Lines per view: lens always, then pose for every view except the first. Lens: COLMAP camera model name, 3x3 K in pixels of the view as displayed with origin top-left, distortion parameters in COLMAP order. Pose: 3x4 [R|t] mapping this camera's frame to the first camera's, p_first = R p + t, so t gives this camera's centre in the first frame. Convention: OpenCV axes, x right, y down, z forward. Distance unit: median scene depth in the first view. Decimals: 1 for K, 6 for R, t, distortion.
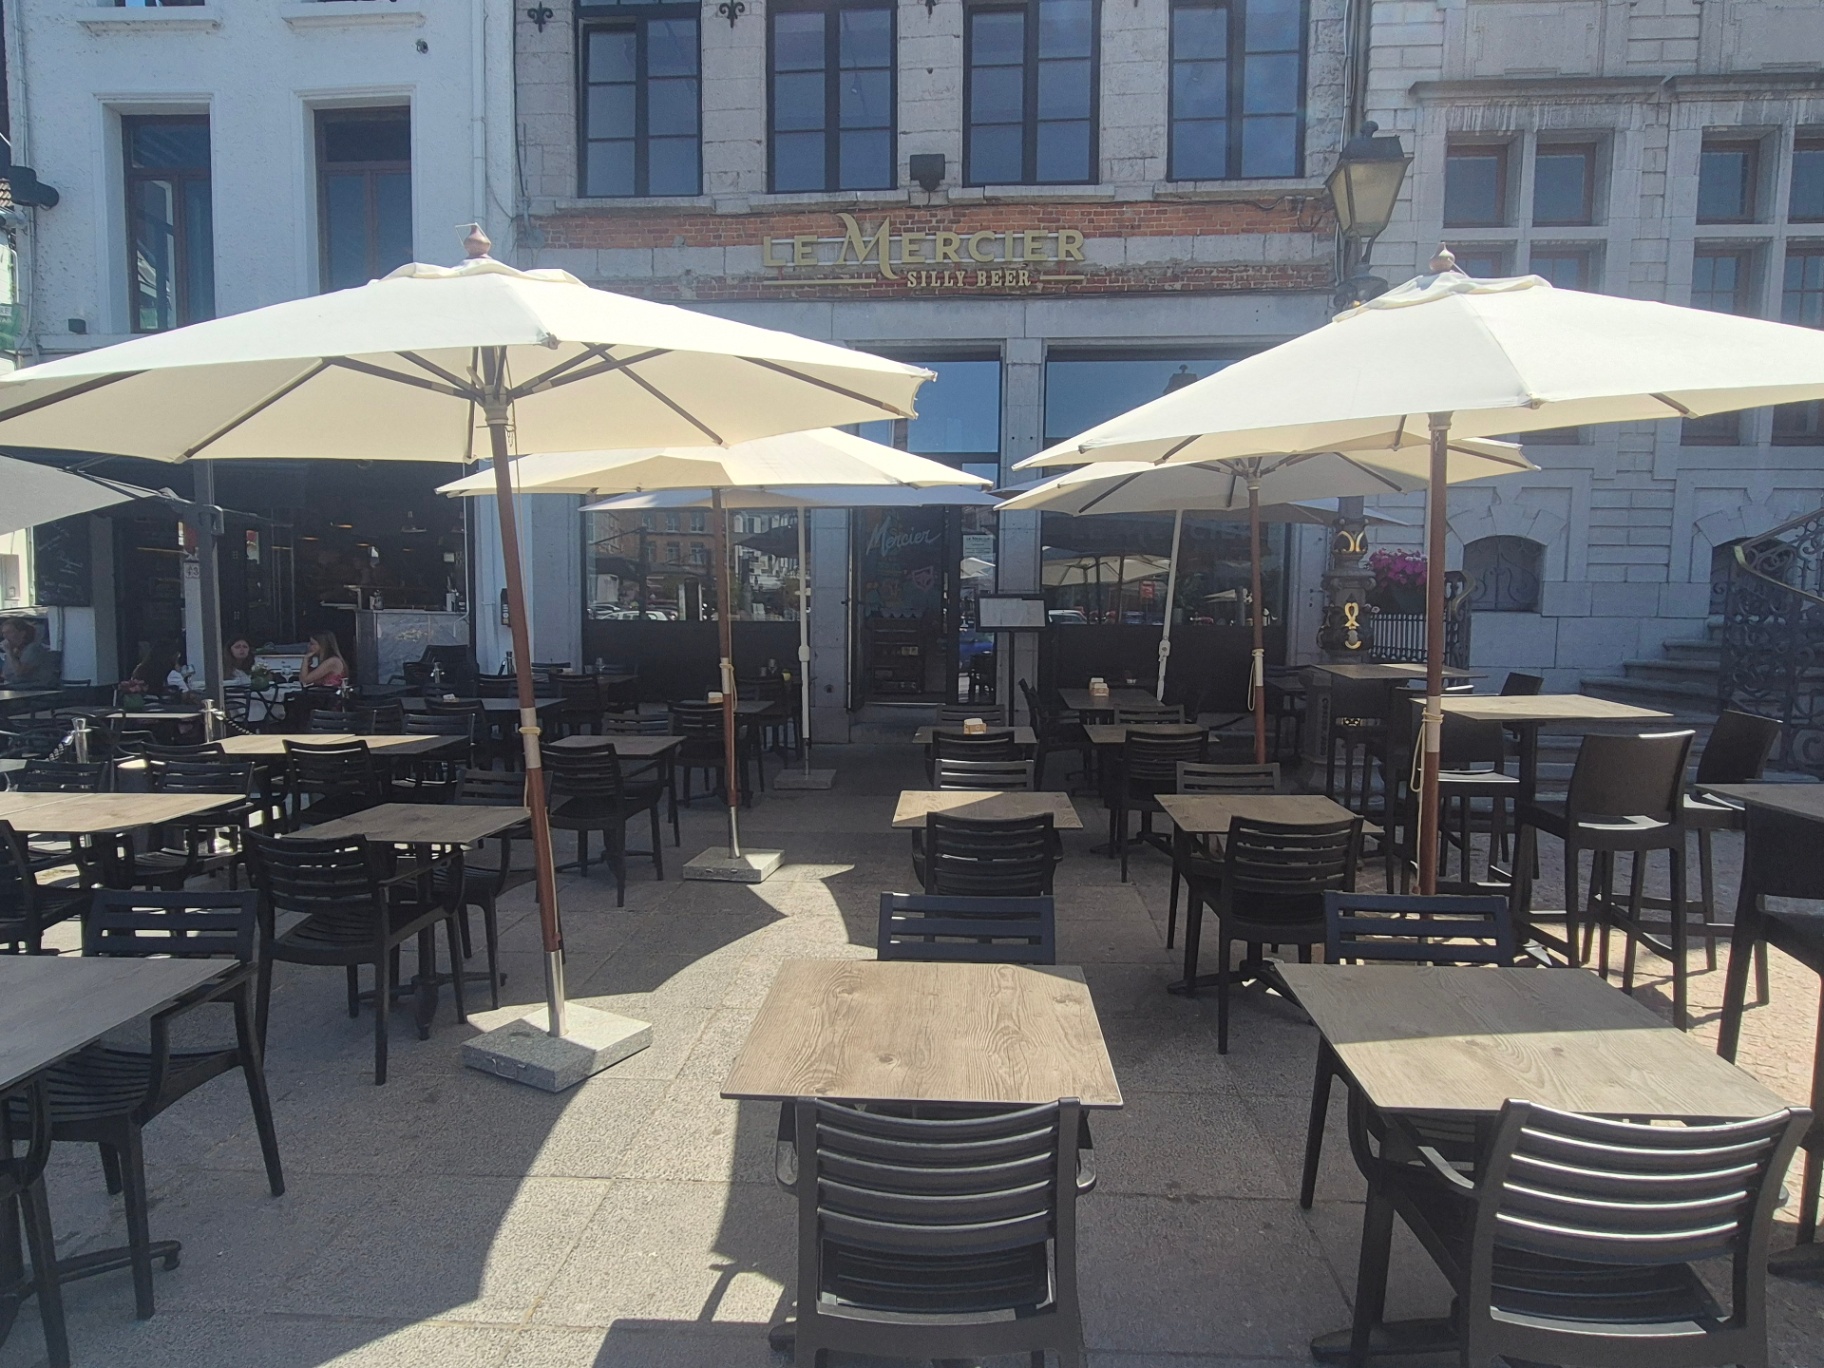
lens RADIAL K [[1109.5, 0, 892.3], [0, 1109.5, 700.0], [0, 0, 1]] dist [0.003626, -0.001987]
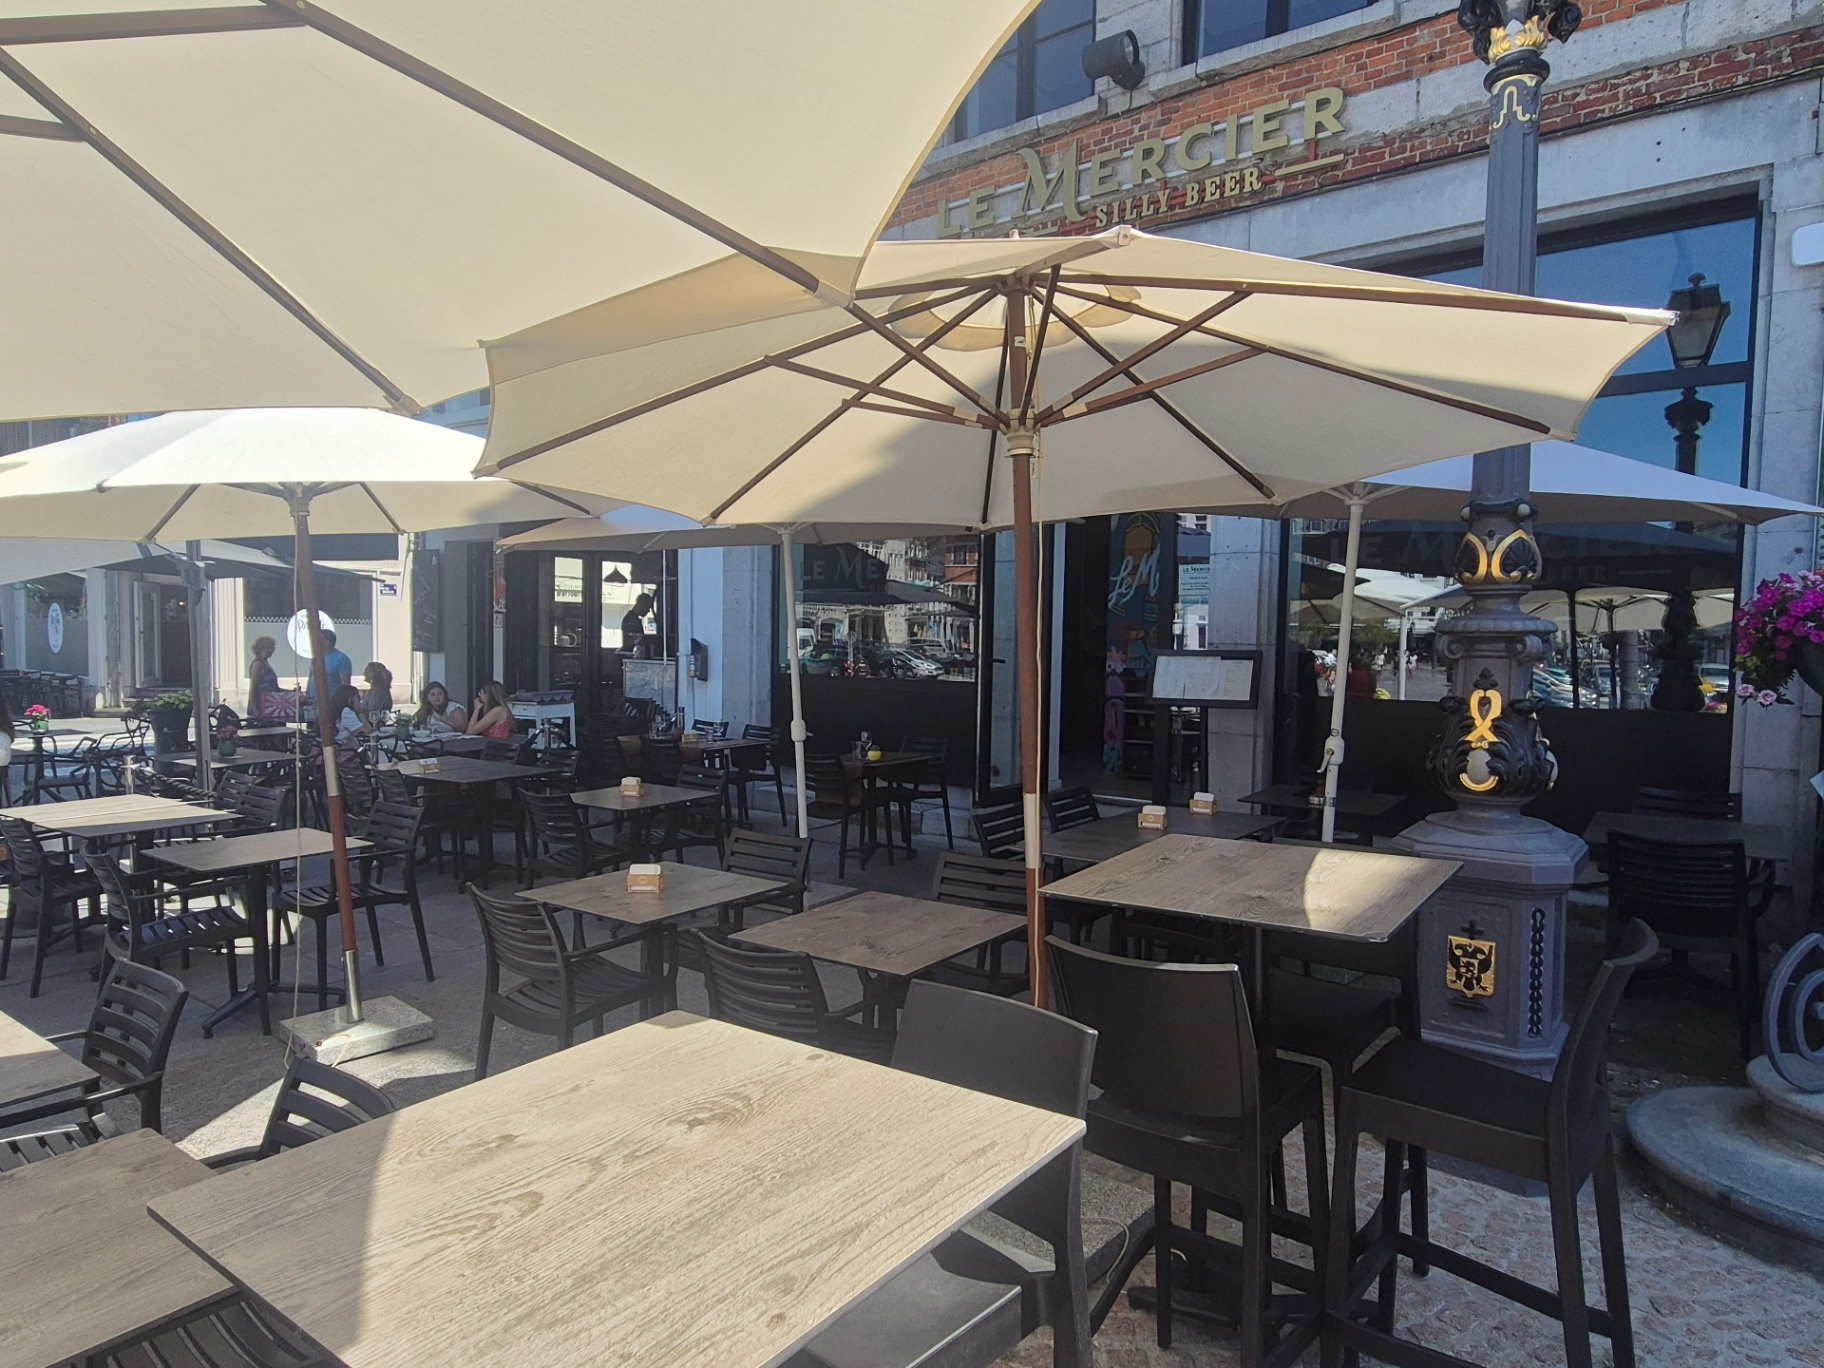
lens RADIAL K [[1110.1, 0, 907.9], [0, 1110.1, 700.2], [0, 0, 1]] dist [0.001259, -0.000327]
pose [[0.836564, 0.033334, -0.546854, 0.322984], [-0.052295, 0.998448, -0.019138, -0.043162], [0.545367, 0.044608, 0.837009, 0.341985]]
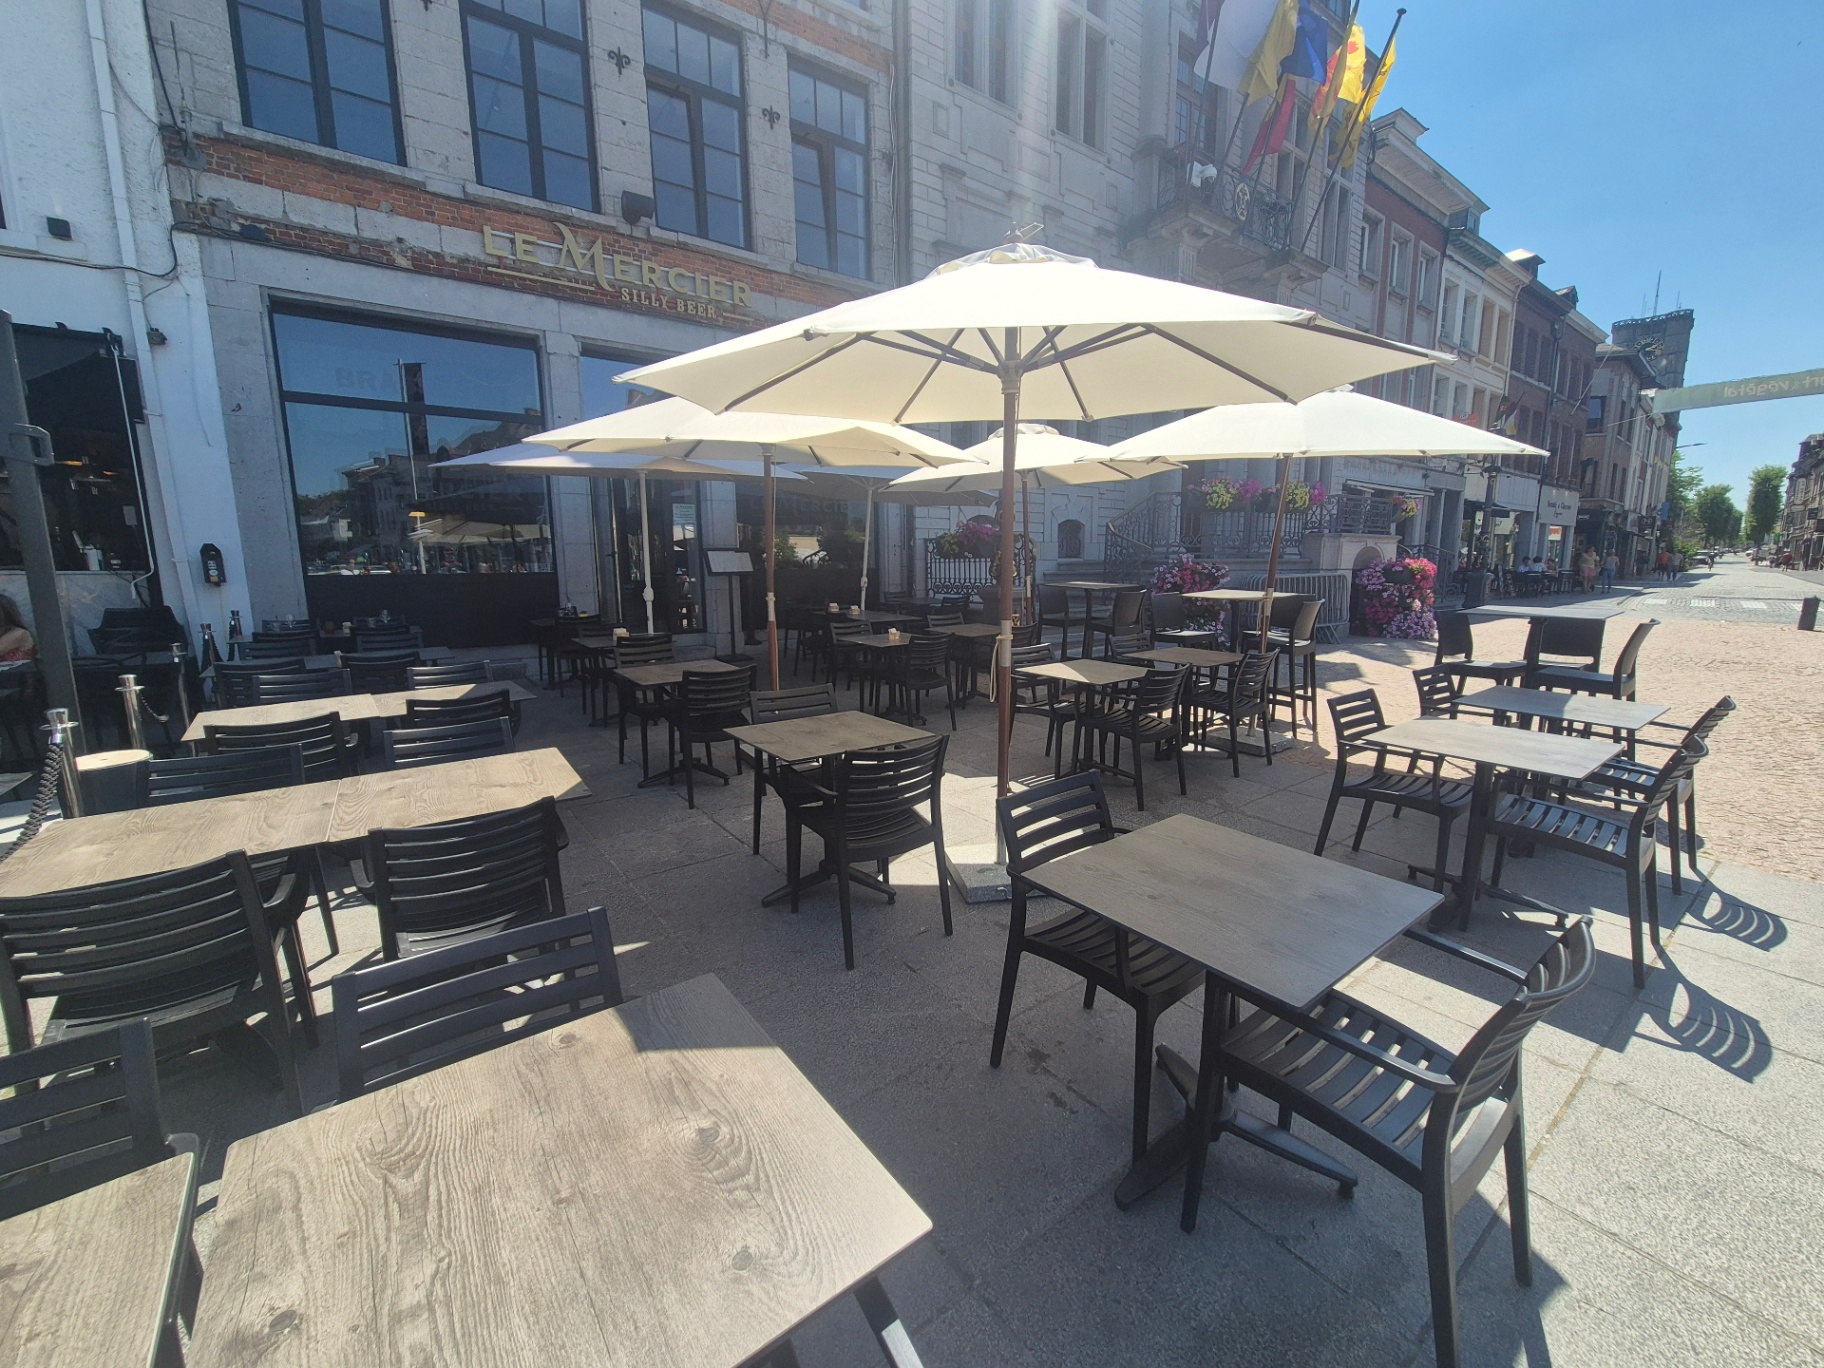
lens RADIAL K [[740.4, 0, 916.8], [0, 740.4, 682.4], [0, 0, 1]] dist [-0.001751, -0.000602]
pose [[0.753888, -0.118826, 0.646168, -0.329928], [0.070208, 0.992447, 0.100592, -0.005216], [-0.653241, -0.030469, 0.756537, 0.141853]]
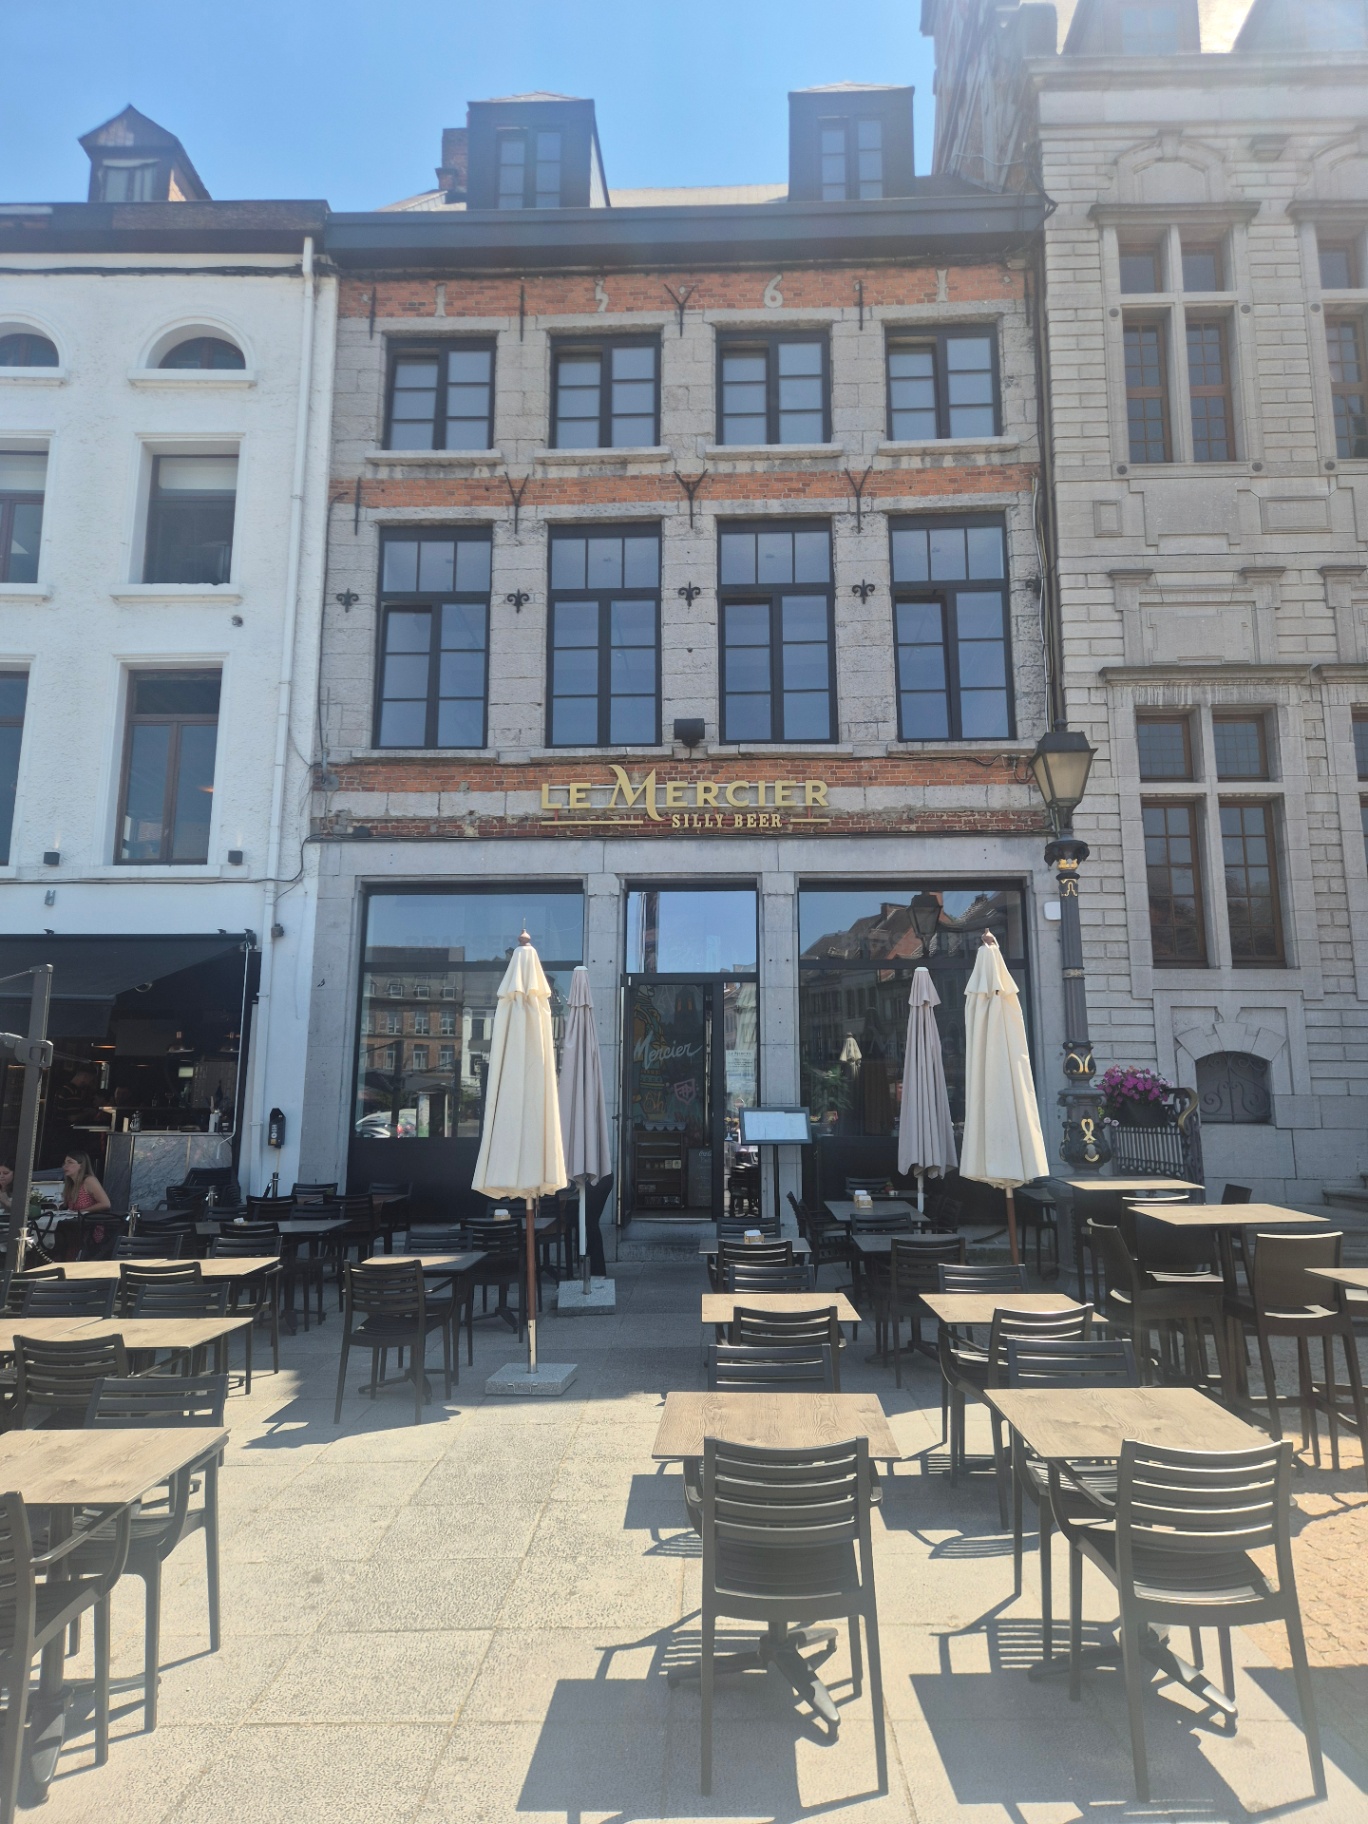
lens RADIAL K [[1206.6, 0, 690.9], [0, 1206.6, 883.9], [0, 0, 1]] dist [0.089898, -0.061649]
pose [[0.998518, 0.000559, 0.054414, -0.033760], [0.013905, 0.964130, -0.265066, 0.002860], [-0.052610, 0.265430, 0.962694, -0.151283]]
